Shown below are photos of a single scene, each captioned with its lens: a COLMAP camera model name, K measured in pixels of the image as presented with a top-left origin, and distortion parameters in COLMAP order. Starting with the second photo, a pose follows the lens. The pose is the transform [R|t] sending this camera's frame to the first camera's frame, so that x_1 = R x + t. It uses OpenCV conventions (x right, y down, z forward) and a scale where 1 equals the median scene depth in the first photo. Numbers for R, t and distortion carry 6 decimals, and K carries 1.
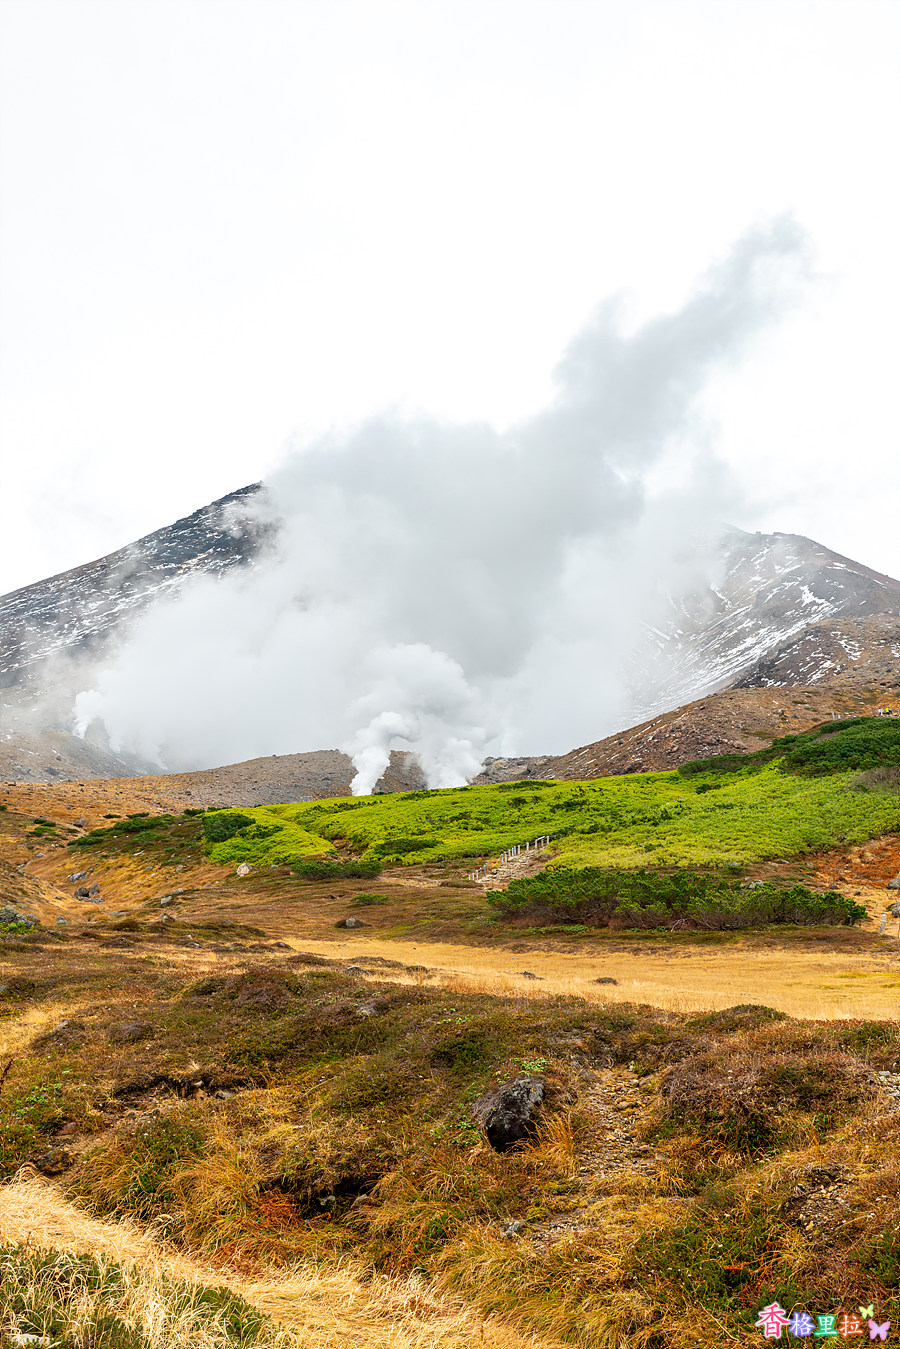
lens RADIAL K [[1674.6, 0, 443.2], [0, 1674.6, 678.6], [0, 0, 1]] dist [-0.002522, 0.008658]
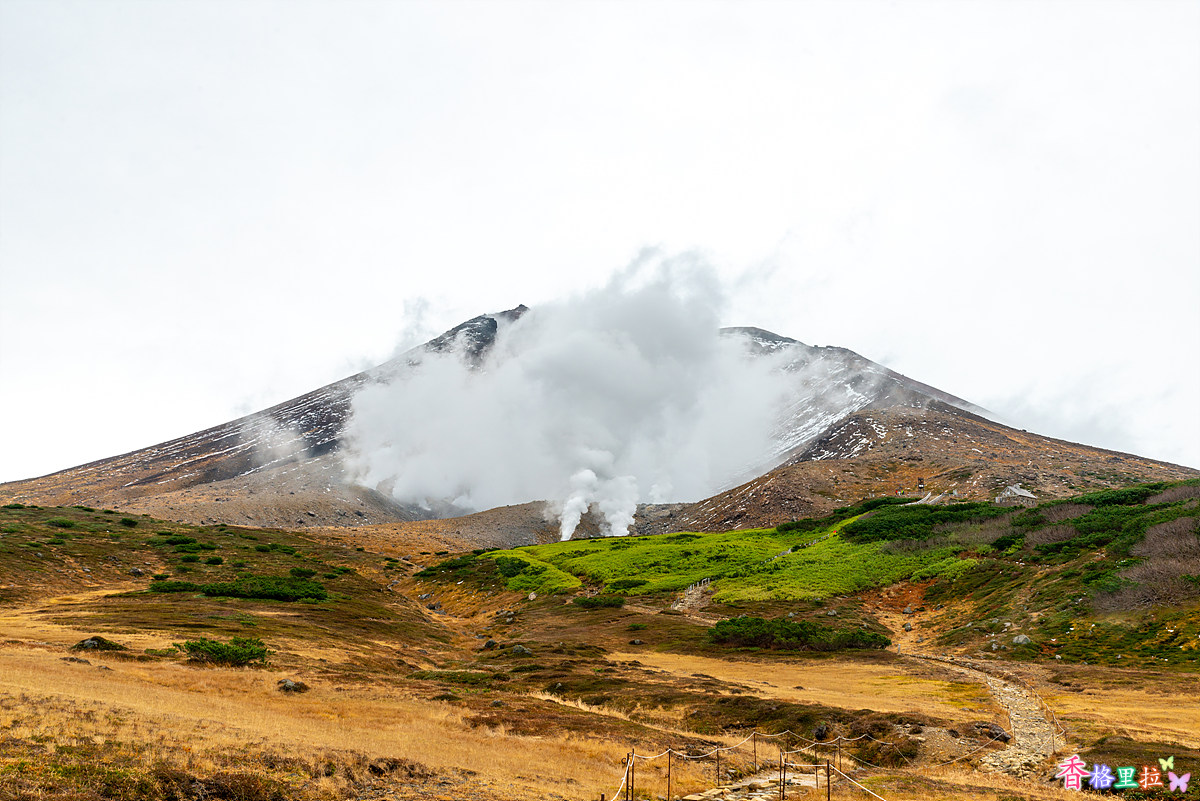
lens RADIAL K [[1121.4, 0, 600.0], [0, 1121.4, 400.5], [0, 0, 1]] dist [0.001580, 0.002736]
pose [[0.999986, 0.000956, -0.005168, -0.041885], [-0.001160, 0.999216, -0.039564, -0.041613], [0.005127, 0.039569, 0.999204, -0.166382]]
